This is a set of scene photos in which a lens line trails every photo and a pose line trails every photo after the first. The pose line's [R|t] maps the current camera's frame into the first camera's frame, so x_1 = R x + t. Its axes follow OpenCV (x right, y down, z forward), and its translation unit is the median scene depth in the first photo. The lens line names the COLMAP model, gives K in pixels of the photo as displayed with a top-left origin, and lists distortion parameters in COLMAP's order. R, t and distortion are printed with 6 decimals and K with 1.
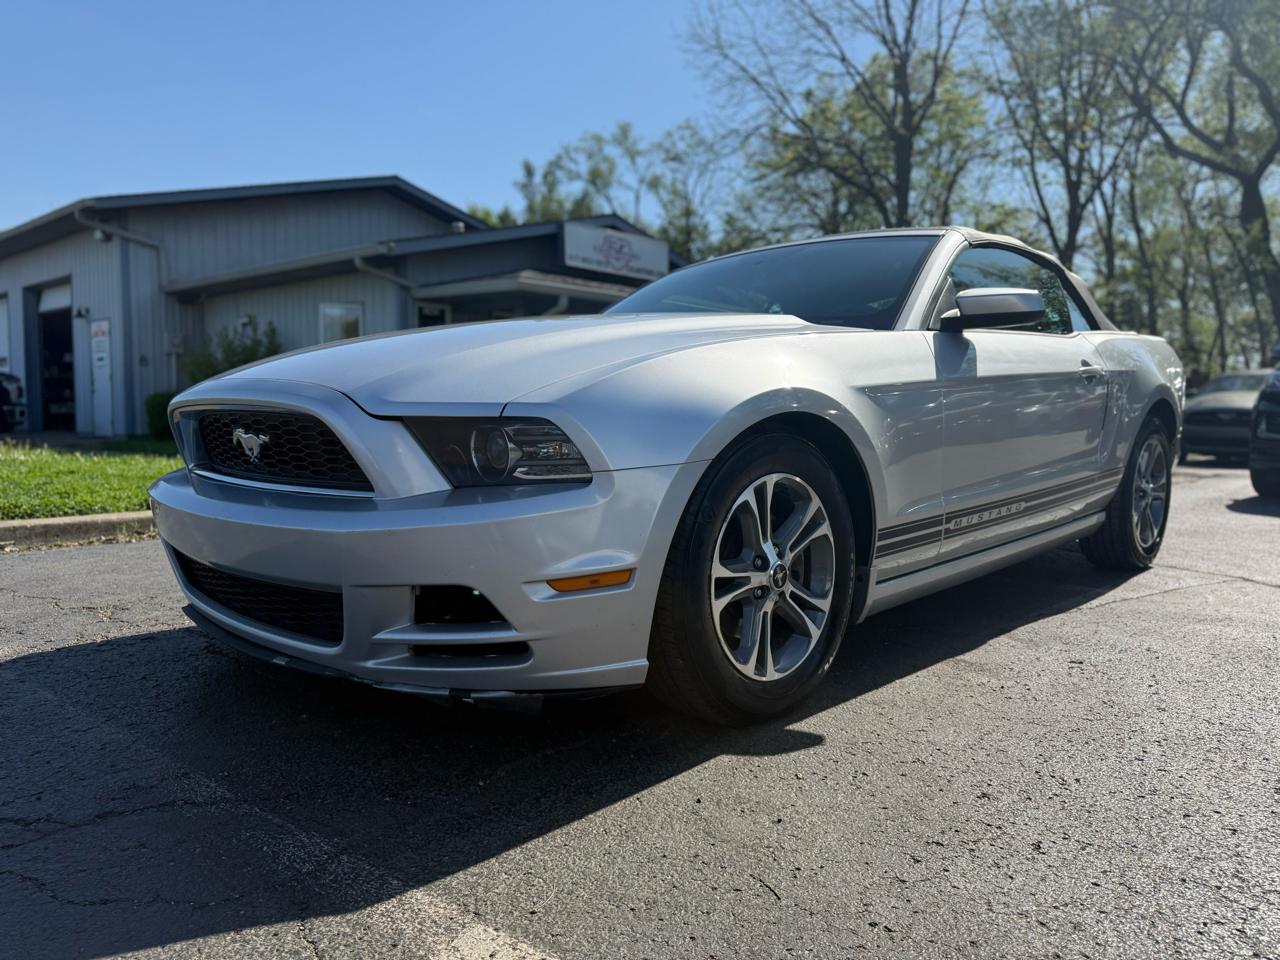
lens RADIAL K [[901.7, 0, 647.1], [0, 901.7, 490.9], [0, 0, 1]] dist [0.018880, -0.021890]
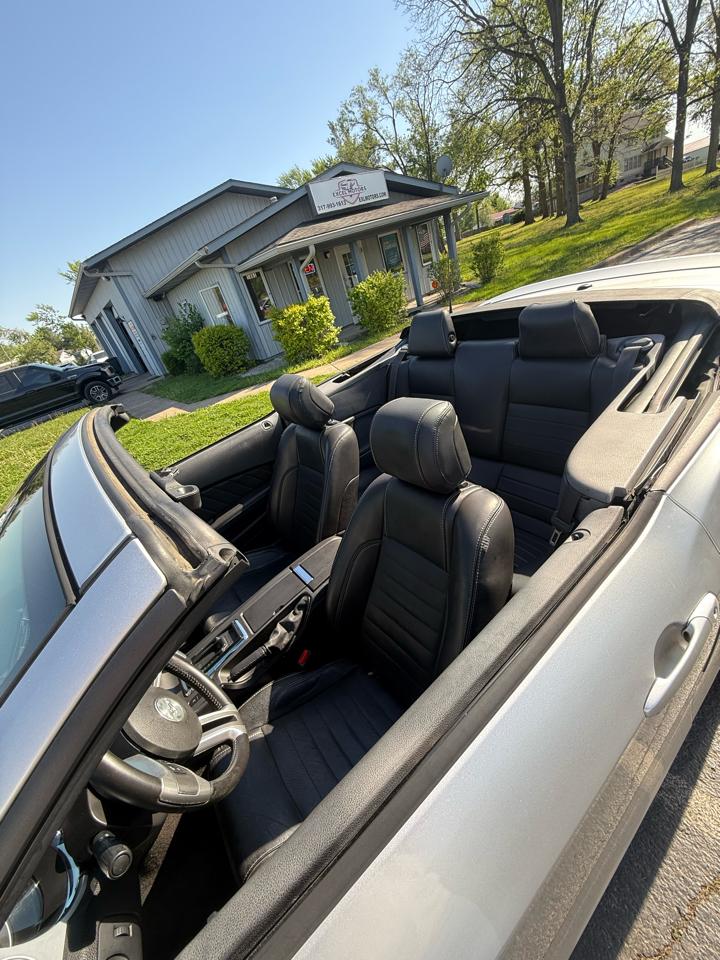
lens RADIAL K [[378.1, 0, 363.4], [0, 378.1, 474.9], [0, 0, 1]] dist [-0.001325, 0.000449]
pose [[0.945665, -0.163275, -0.281175, 0.409659], [0.266819, 0.883889, 0.384120, -0.303774], [0.185810, -0.438271, 0.879428, 0.844044]]
